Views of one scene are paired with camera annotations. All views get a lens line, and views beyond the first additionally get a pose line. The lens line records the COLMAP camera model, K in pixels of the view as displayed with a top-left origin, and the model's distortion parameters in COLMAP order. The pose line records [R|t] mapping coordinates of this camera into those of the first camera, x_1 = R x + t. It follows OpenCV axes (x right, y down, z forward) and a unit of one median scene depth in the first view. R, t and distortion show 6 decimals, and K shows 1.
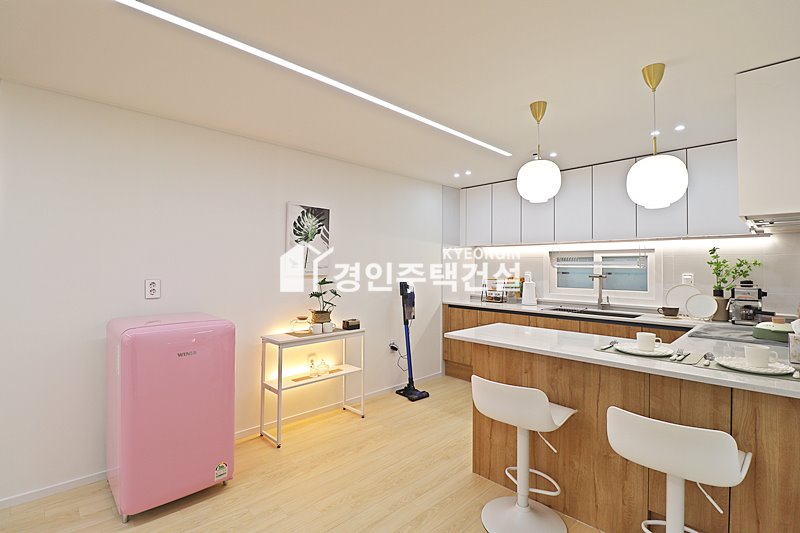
lens RADIAL K [[367.3, 0, 404.0], [0, 367.3, 262.8], [0, 0, 1]] dist [-0.005498, -0.010859]
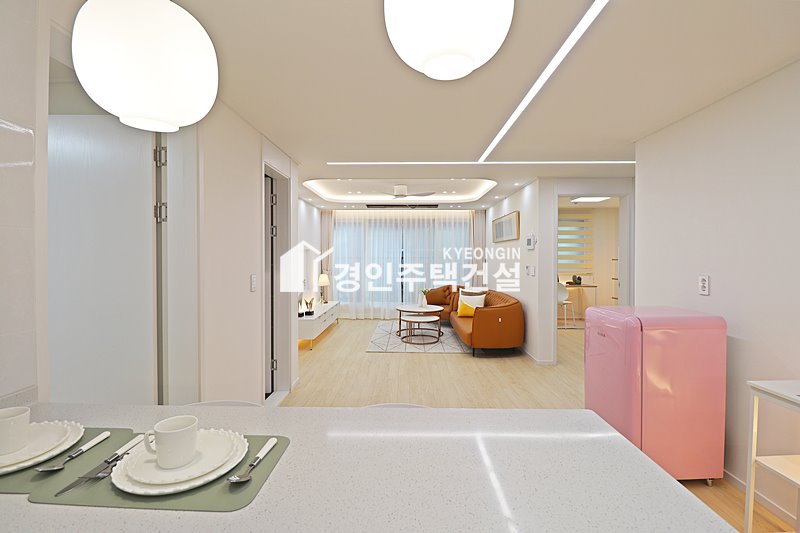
lens RADIAL K [[367.3, 0, 401.6], [0, 367.3, 260.7], [0, 0, 1]] dist [-0.005498, -0.010859]
pose [[-0.706478, 0.001973, -0.707732, 0.435421], [0.003219, 0.999995, -0.000426, 0.002177], [0.707727, -0.002579, -0.706481, 0.834299]]
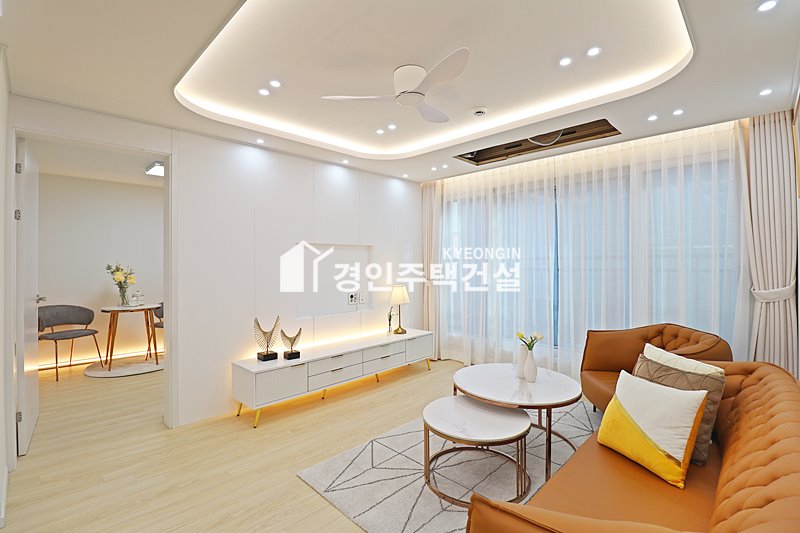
lens RADIAL K [[367.3, 0, 400.0], [0, 367.3, 259.8], [0, 0, 1]] dist [-0.005498, -0.010859]
pose [[-0.999649, -0.000131, -0.026478, -0.753831], [0.000343, 0.999839, -0.017920, 0.011427], [0.026476, -0.017923, -0.999489, 0.290146]]
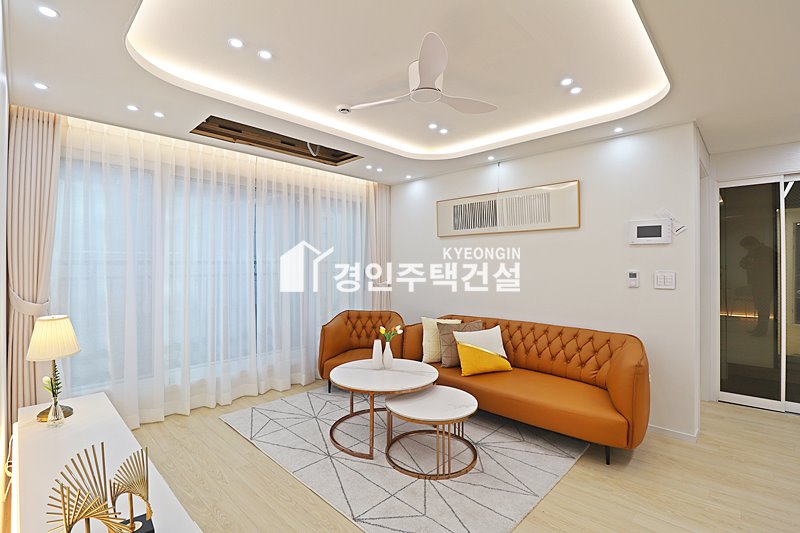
lens RADIAL K [[367.3, 0, 399.0], [0, 367.3, 262.9], [0, 0, 1]] dist [-0.005498, -0.010859]
pose [[0.031540, -0.008118, -0.999470, -0.142551], [0.013486, 0.999879, -0.007695, 0.000068], [0.999412, -0.013236, 0.031645, -0.468121]]
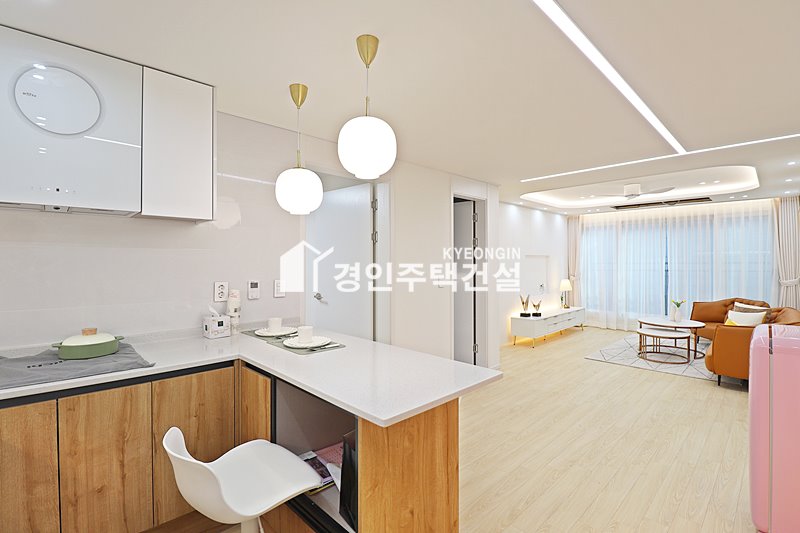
lens RADIAL K [[367.3, 0, 402.7], [0, 367.3, 259.1], [0, 0, 1]] dist [-0.005498, -0.010859]
pose [[-0.999994, -0.003247, -0.001437, 0.206566], [-0.003218, 0.999801, -0.019669, 0.003881], [0.001500, -0.019664, -0.999806, 1.187460]]
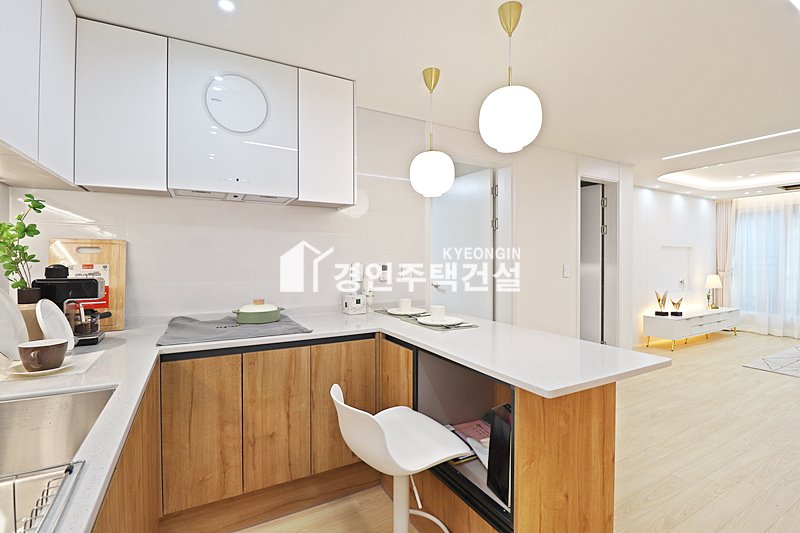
lens RADIAL K [[367.3, 0, 404.5], [0, 367.3, 261.3], [0, 0, 1]] dist [-0.005498, -0.010859]
pose [[-0.964716, -0.007620, 0.263183, 0.259379], [-0.009092, 0.999949, -0.004377, 0.032852], [-0.263136, -0.006615, -0.964736, 1.193354]]
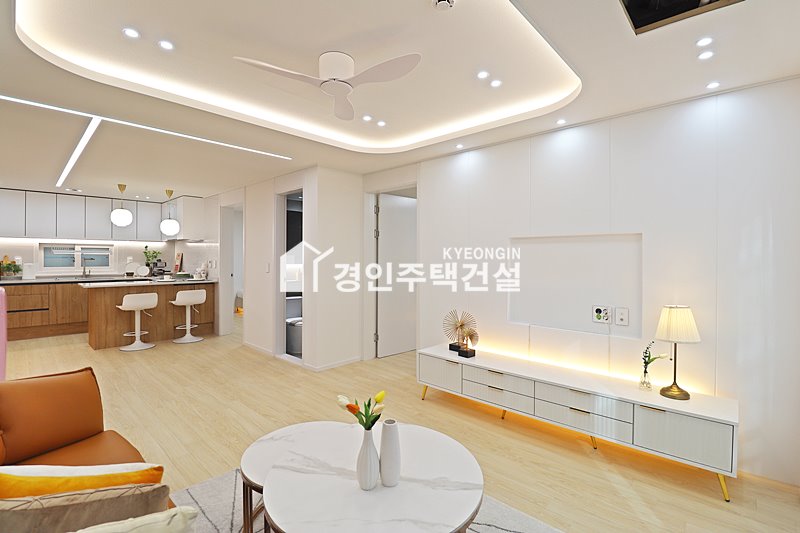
lens RADIAL K [[367.3, 0, 402.7], [0, 367.3, 258.7], [0, 0, 1]] dist [-0.005498, -0.010859]
pose [[-0.053989, -0.009838, 0.998493, -1.453313], [-0.017481, 0.999808, 0.008906, -0.007120], [-0.998388, -0.016974, -0.054151, -0.481999]]
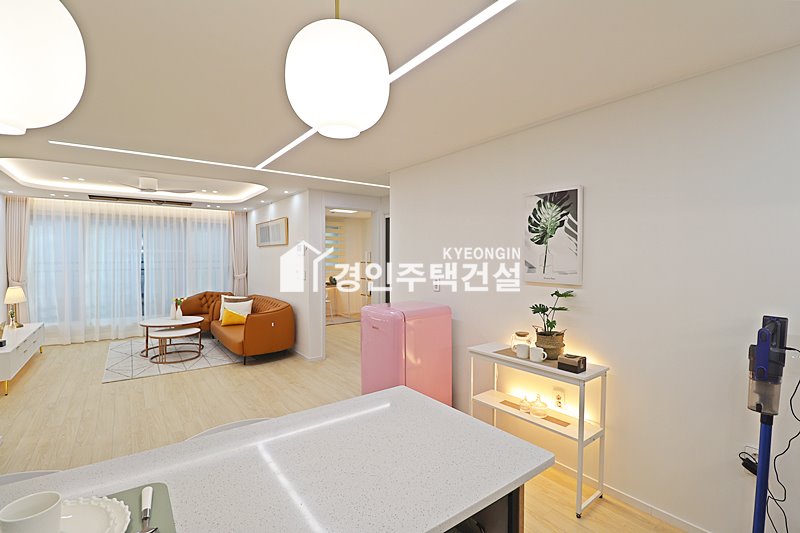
lens RADIAL K [[367.3, 0, 400.3], [0, 367.3, 261.8], [0, 0, 1]] dist [-0.005498, -0.010859]
pose [[-0.122986, 0.006832, -0.992385, 0.529877], [0.011061, 0.999924, 0.005513, -0.017089], [0.992347, -0.010299, -0.123052, 0.774747]]
